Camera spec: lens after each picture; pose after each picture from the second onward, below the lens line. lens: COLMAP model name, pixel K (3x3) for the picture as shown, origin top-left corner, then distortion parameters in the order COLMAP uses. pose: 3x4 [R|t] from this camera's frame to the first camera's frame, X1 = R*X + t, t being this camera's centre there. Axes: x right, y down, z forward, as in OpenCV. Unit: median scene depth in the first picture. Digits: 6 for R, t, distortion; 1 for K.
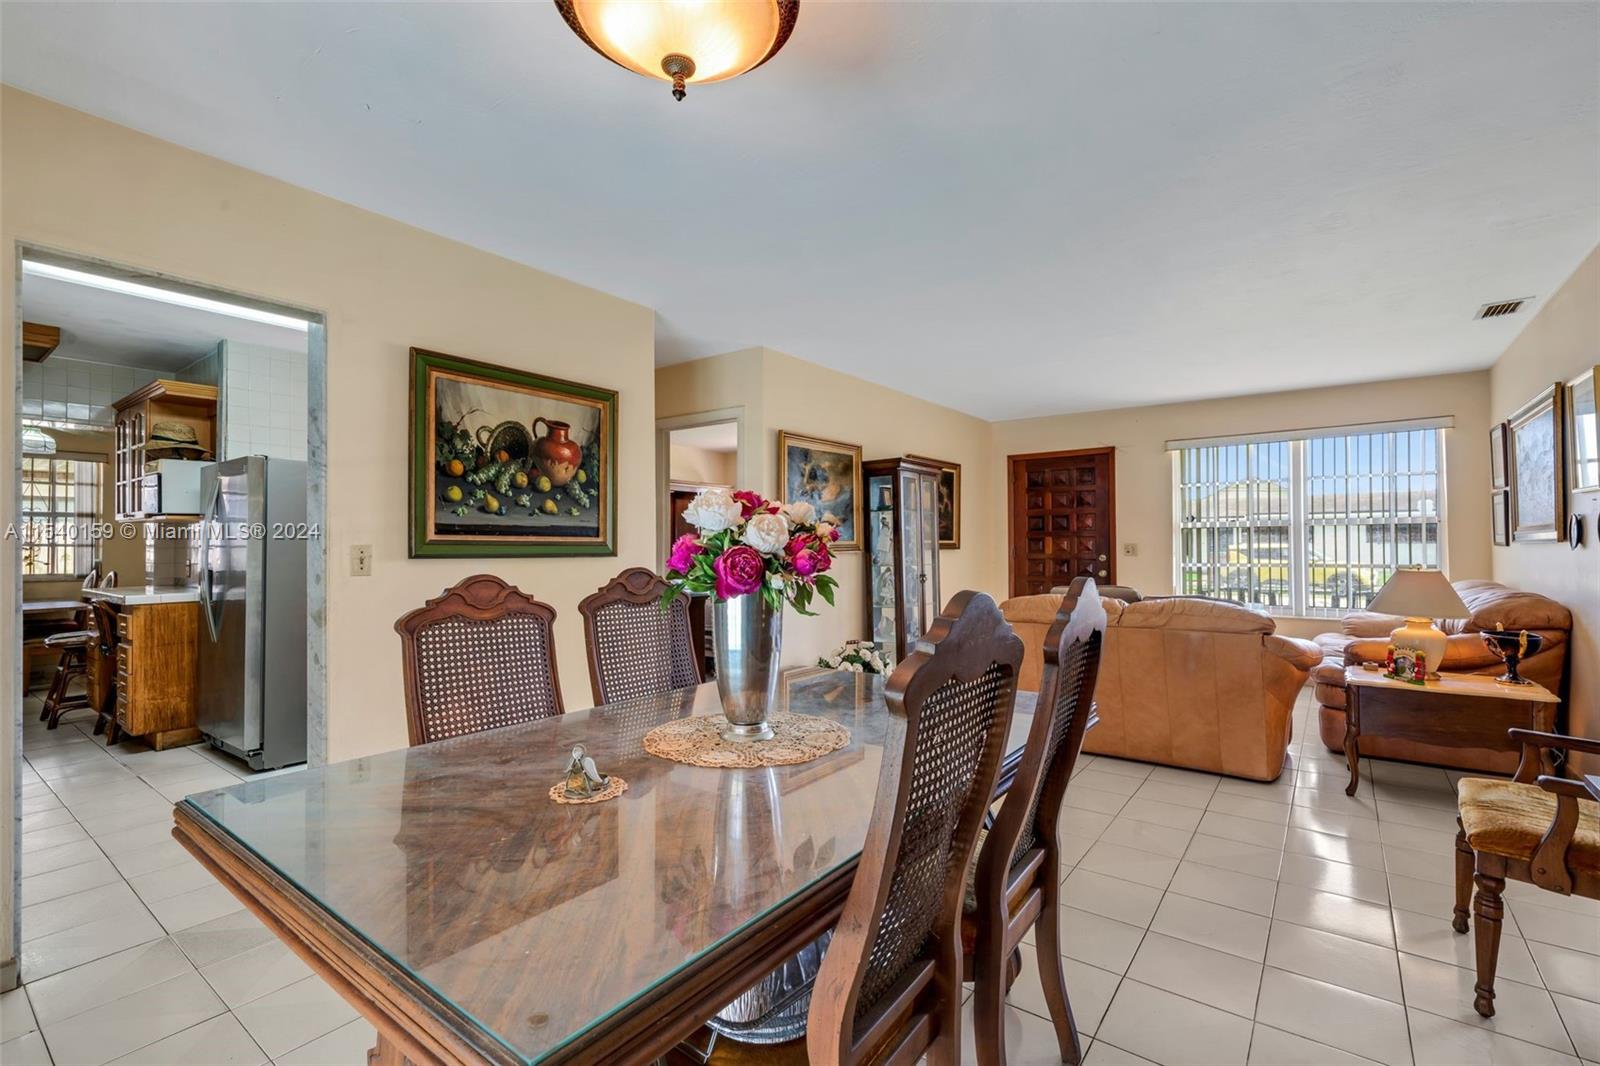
lens RADIAL K [[709.3, 0, 818.0], [0, 709.3, 537.7], [0, 0, 1]] dist [0.001963, 0.000363]
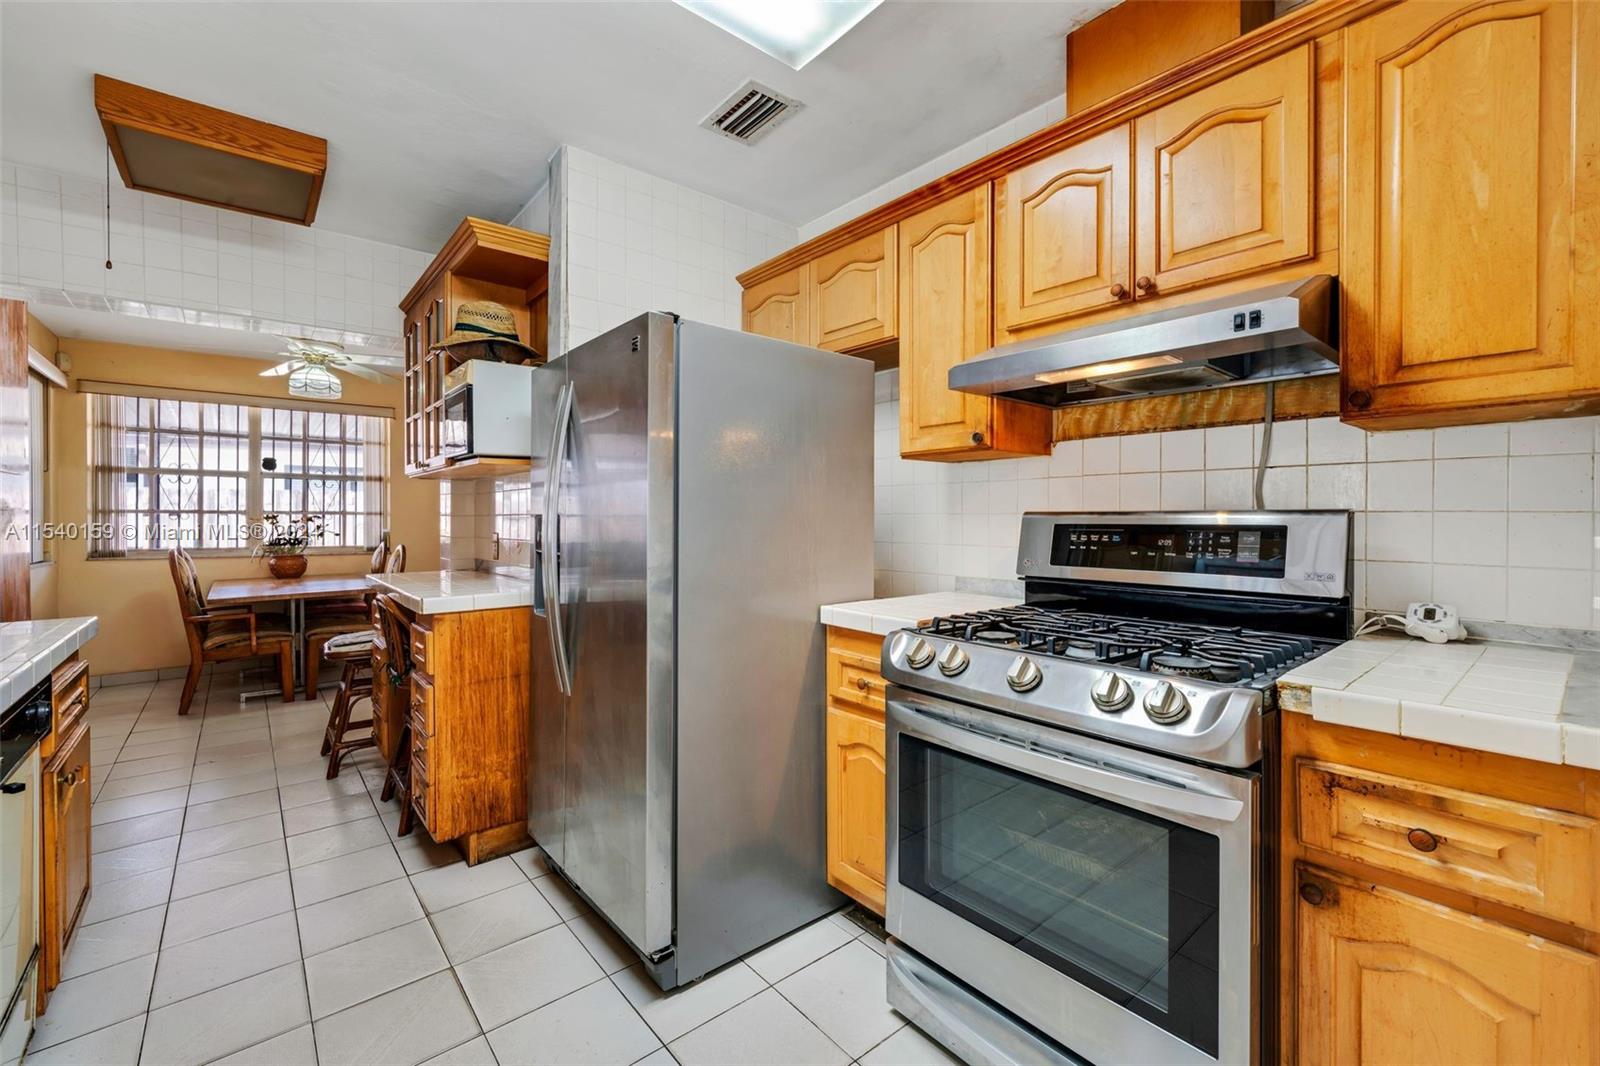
lens RADIAL K [[673.2, 0, 800.8], [0, 673.2, 515.8], [0, 0, 1]] dist [-0.001968, -0.000233]
pose [[0.971059, 0.000080, -0.238840, -0.522587], [0.002470, 0.999943, 0.010378, 0.010384], [0.238827, -0.010668, 0.971004, 0.520589]]
